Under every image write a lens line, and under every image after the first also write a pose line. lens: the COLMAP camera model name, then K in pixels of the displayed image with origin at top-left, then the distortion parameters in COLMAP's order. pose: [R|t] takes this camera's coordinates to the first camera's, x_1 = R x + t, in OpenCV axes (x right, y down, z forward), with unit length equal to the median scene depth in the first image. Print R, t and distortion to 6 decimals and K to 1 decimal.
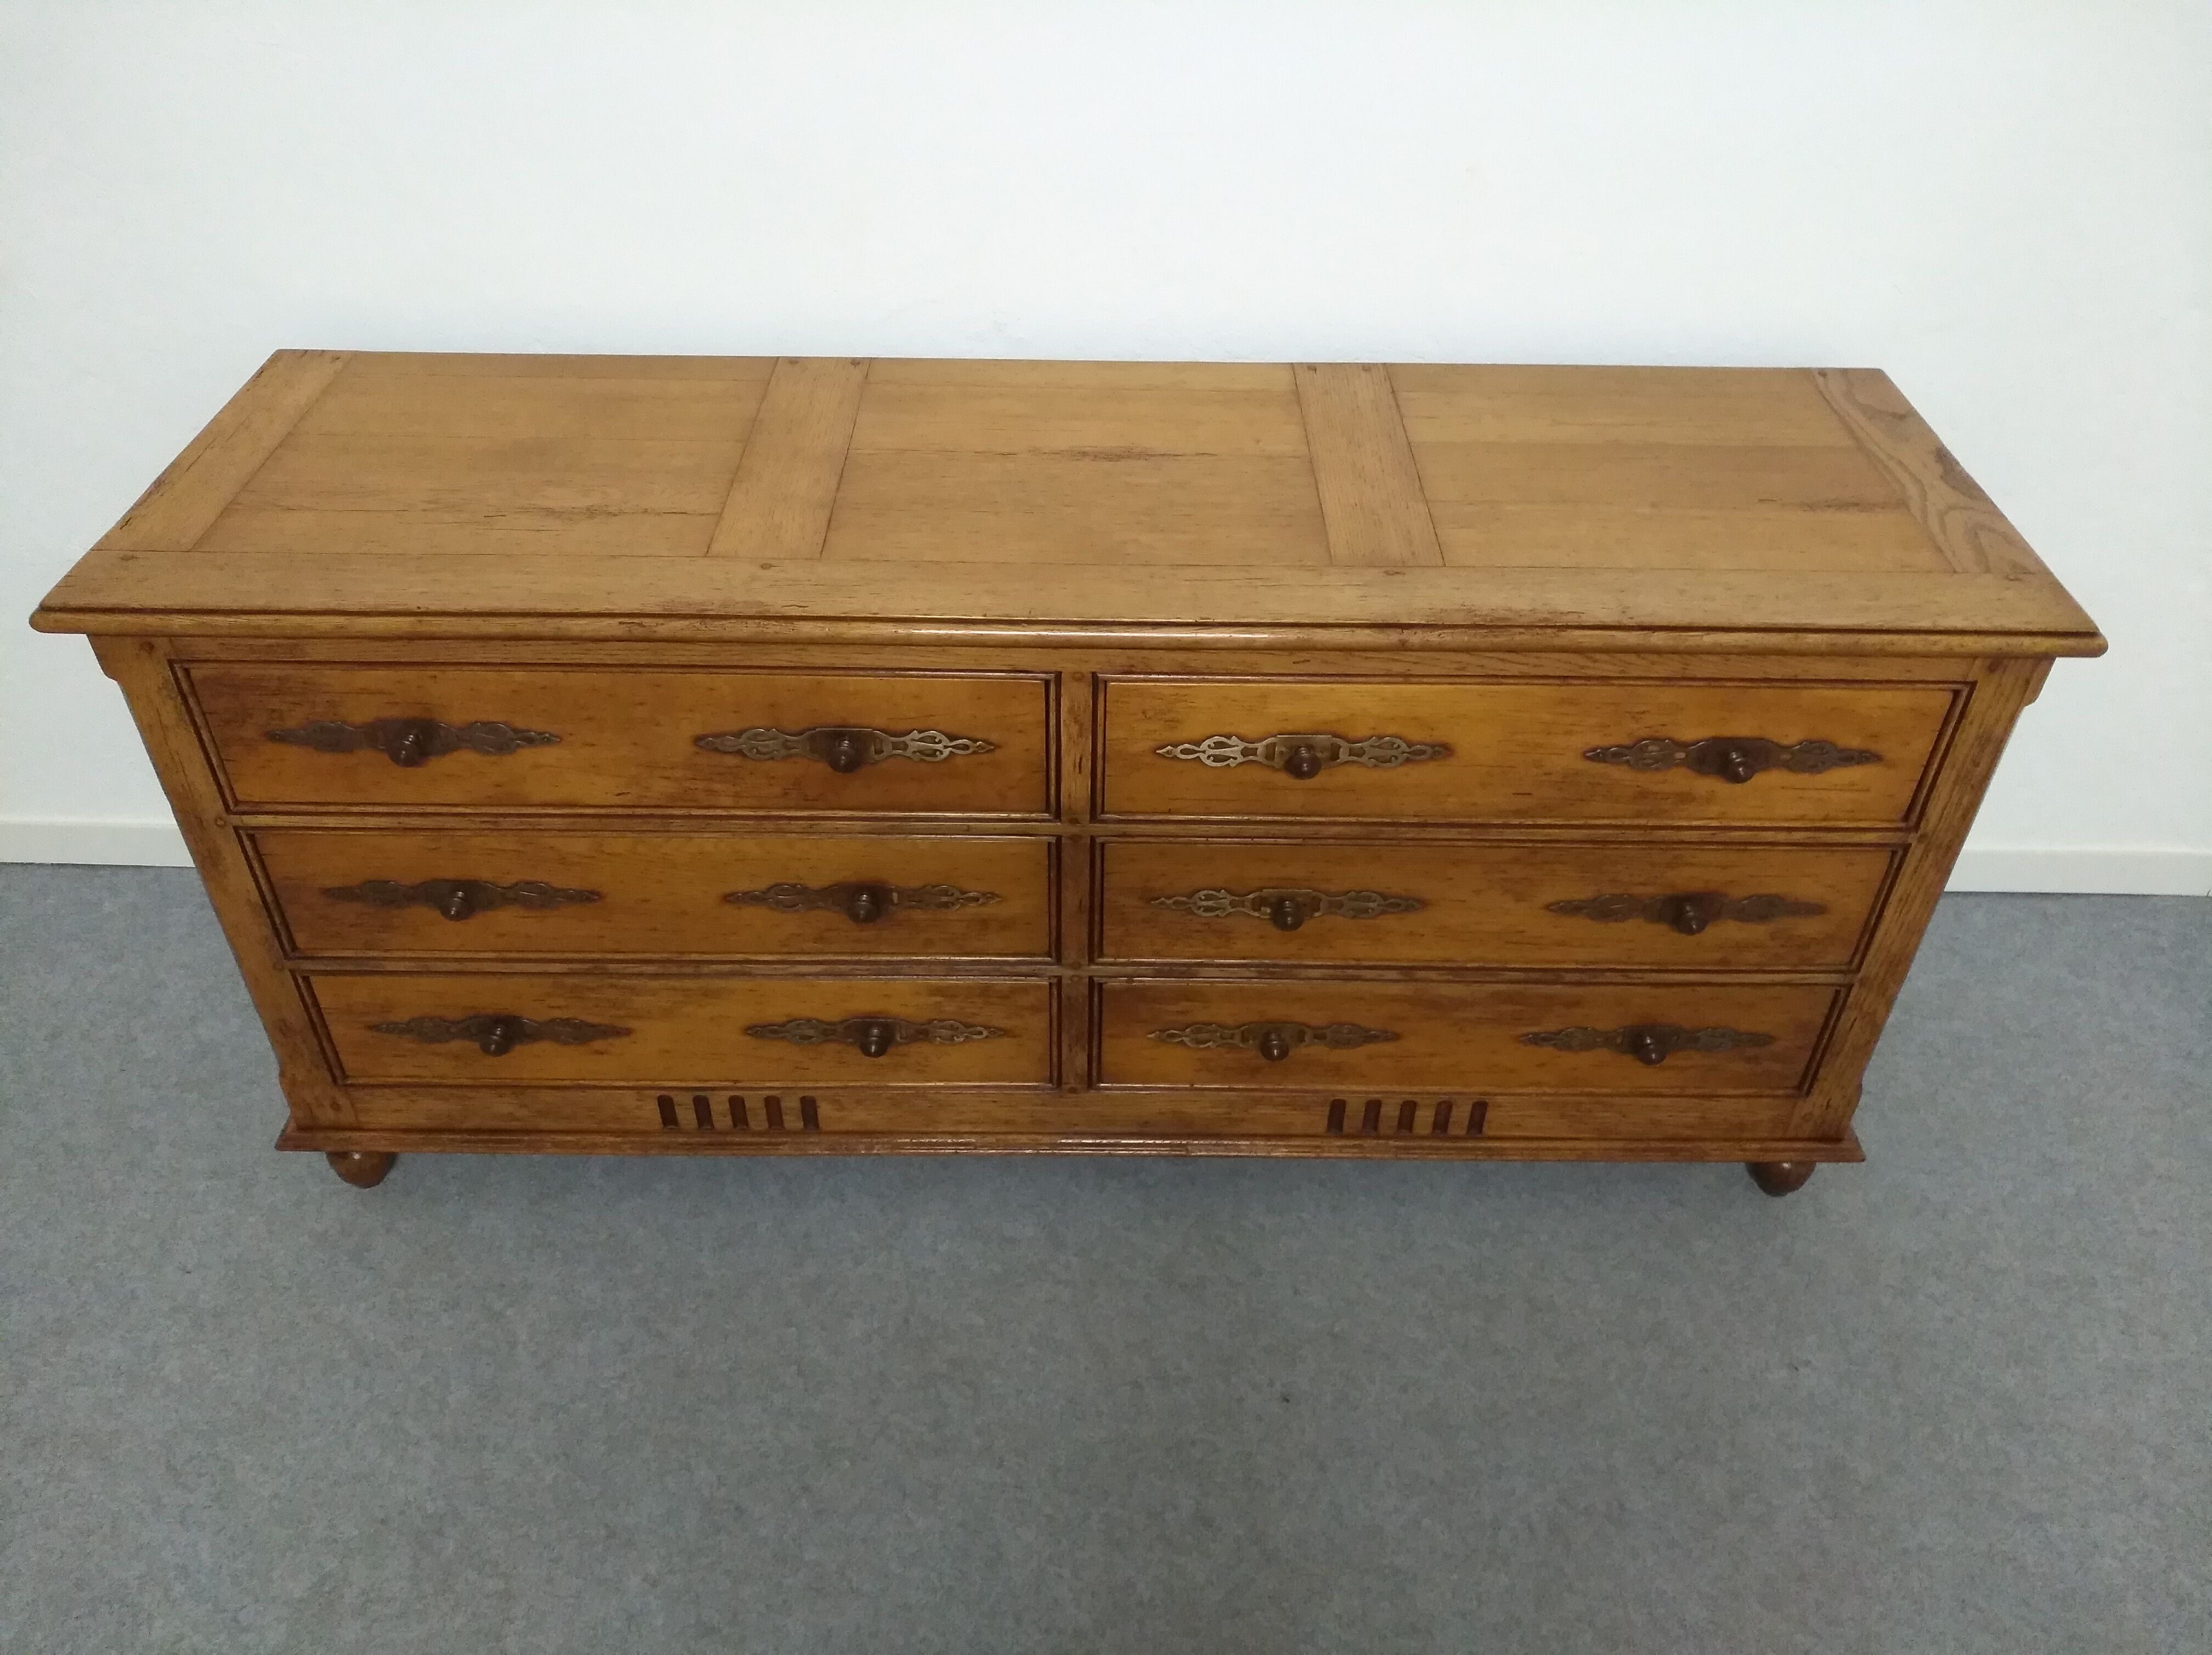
lens RADIAL K [[1717.7, 0, 1102.7], [0, 1717.7, 811.0], [0, 0, 1]] dist [-0.015526, 0.022921]
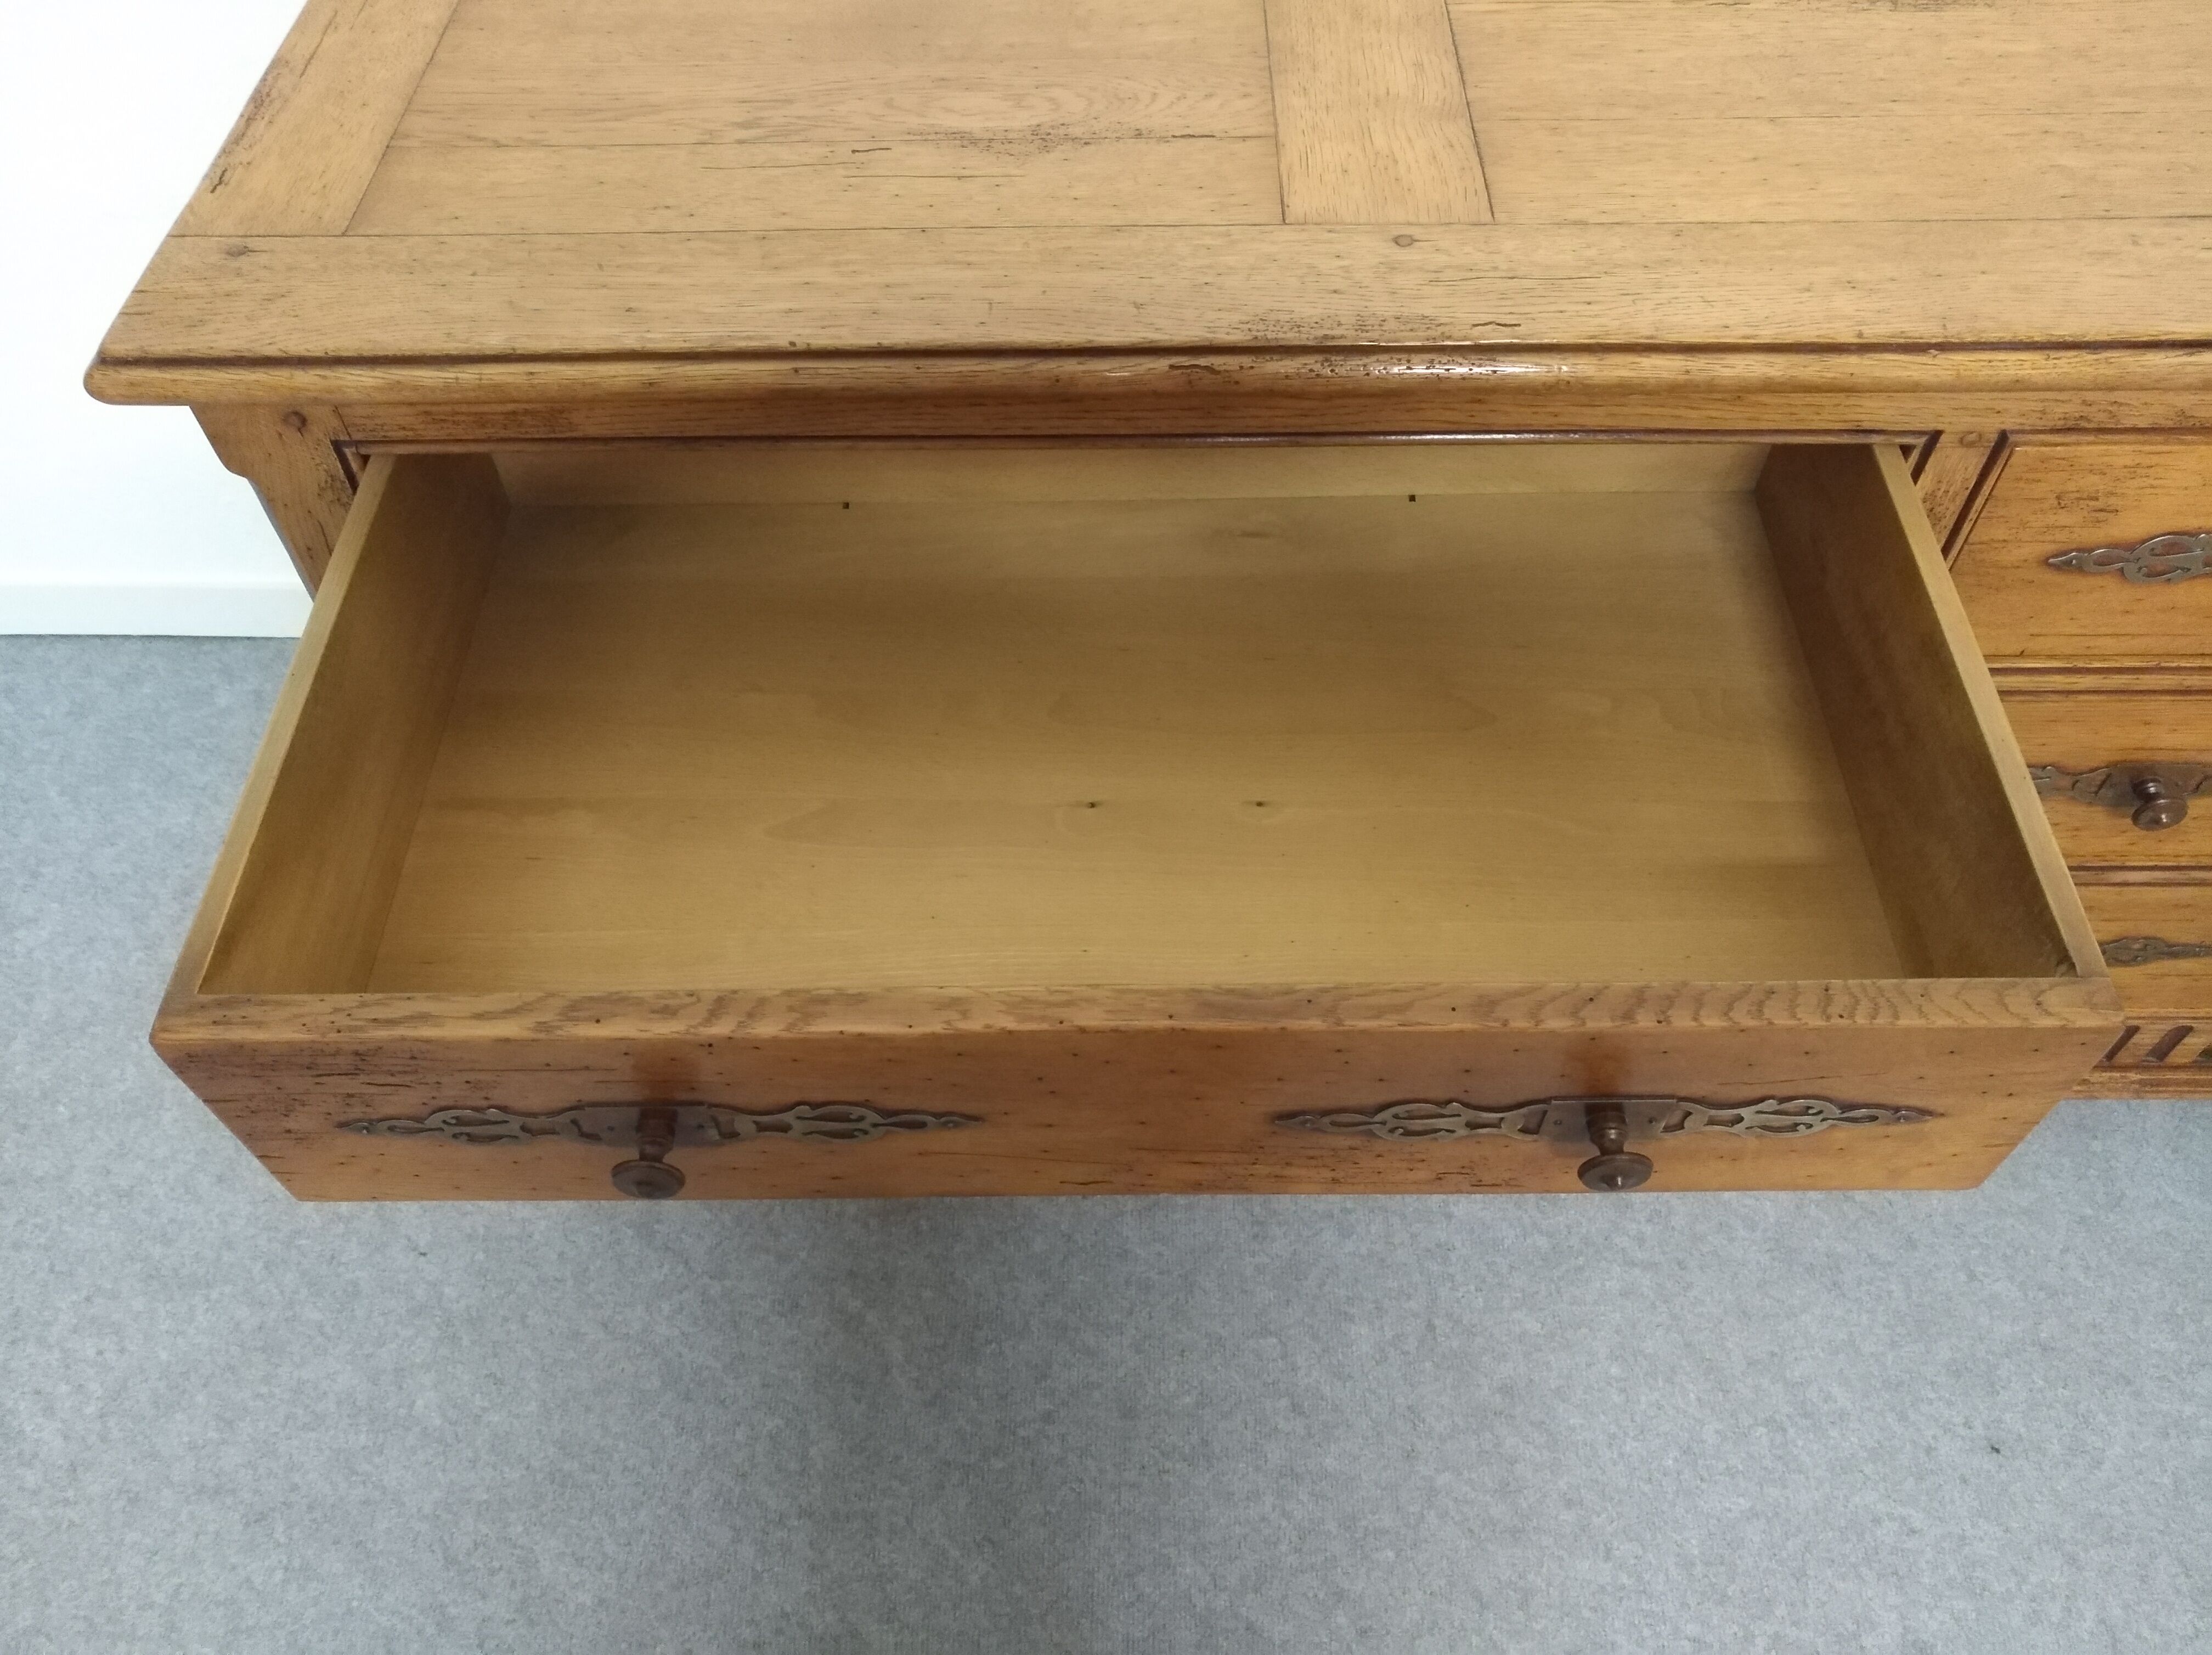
lens RADIAL K [[1717.7, 0, 1094.4], [0, 1717.7, 814.8], [0, 0, 1]] dist [-0.015526, 0.022921]
pose [[0.999286, -0.011388, -0.036035, -0.242106], [0.019450, 0.972509, 0.232051, -0.082506], [0.032402, -0.232586, 0.972036, 0.379472]]
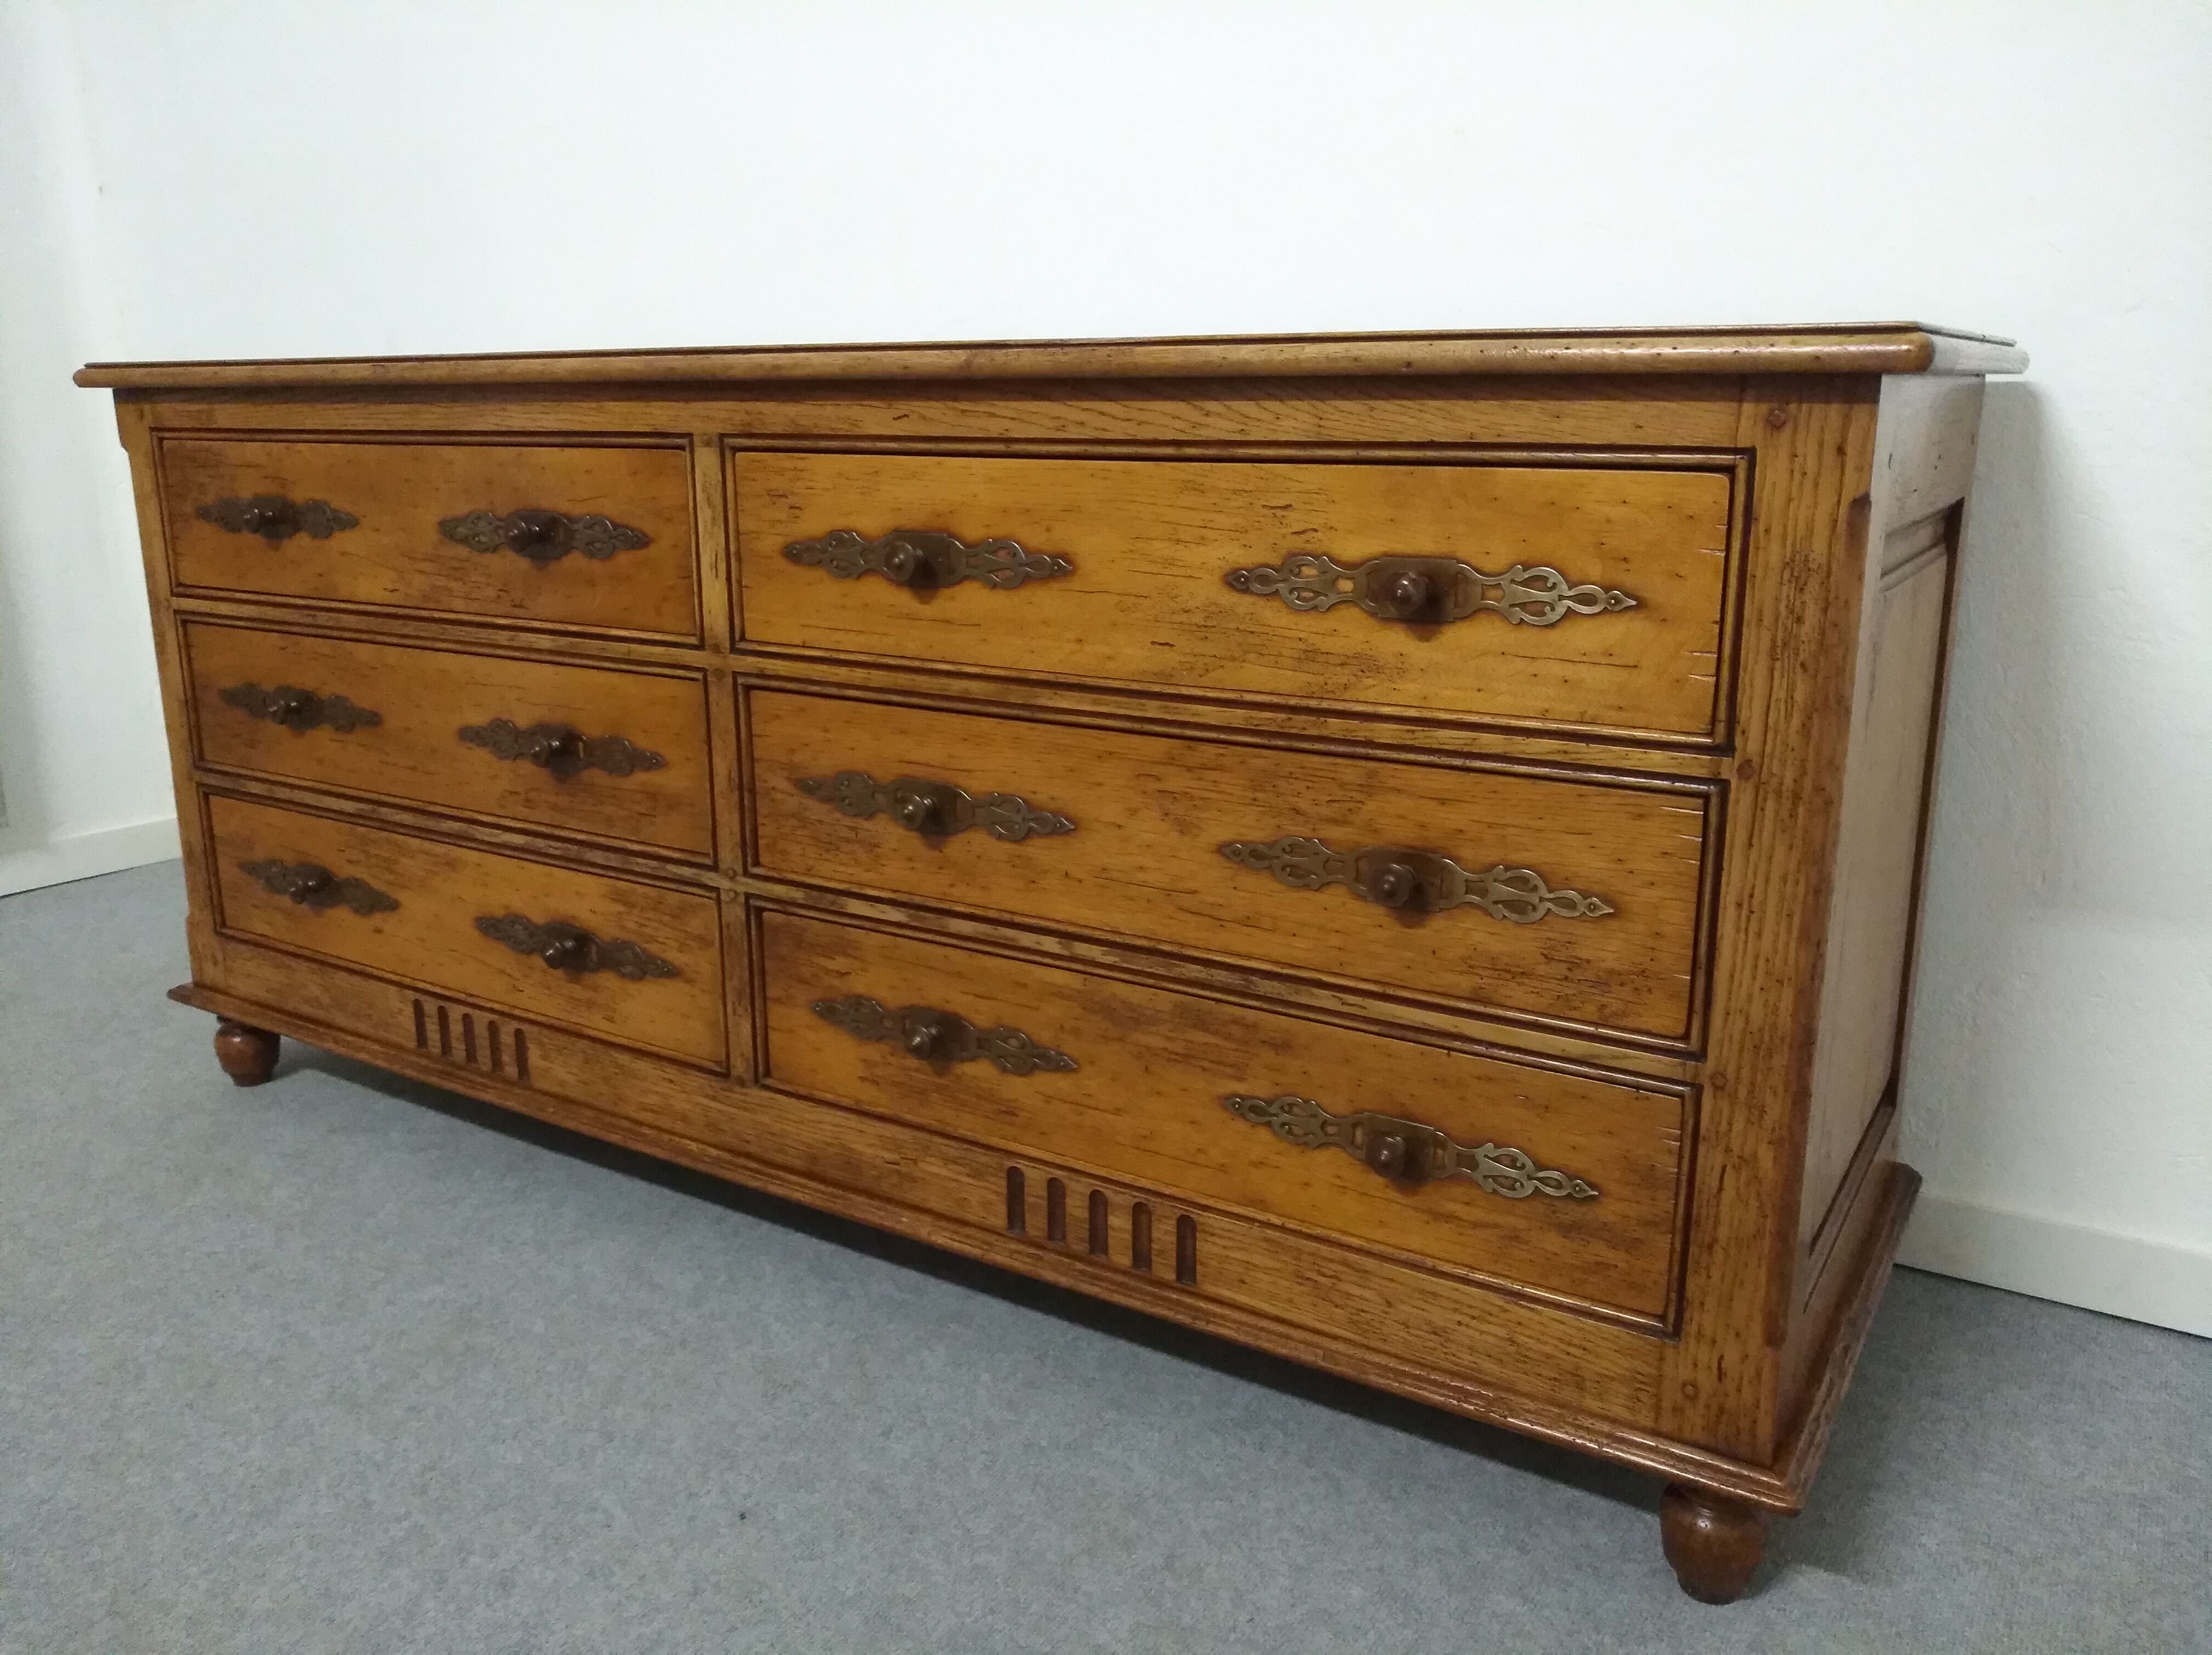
lens RADIAL K [[1717.7, 0, 1097.6], [0, 1717.7, 812.0], [0, 0, 1]] dist [-0.015526, 0.022921]
pose [[0.844062, 0.110924, -0.524648, 0.571730], [-0.324432, 0.884632, -0.334918, 0.287700], [0.426970, 0.452904, 0.782671, 0.414292]]
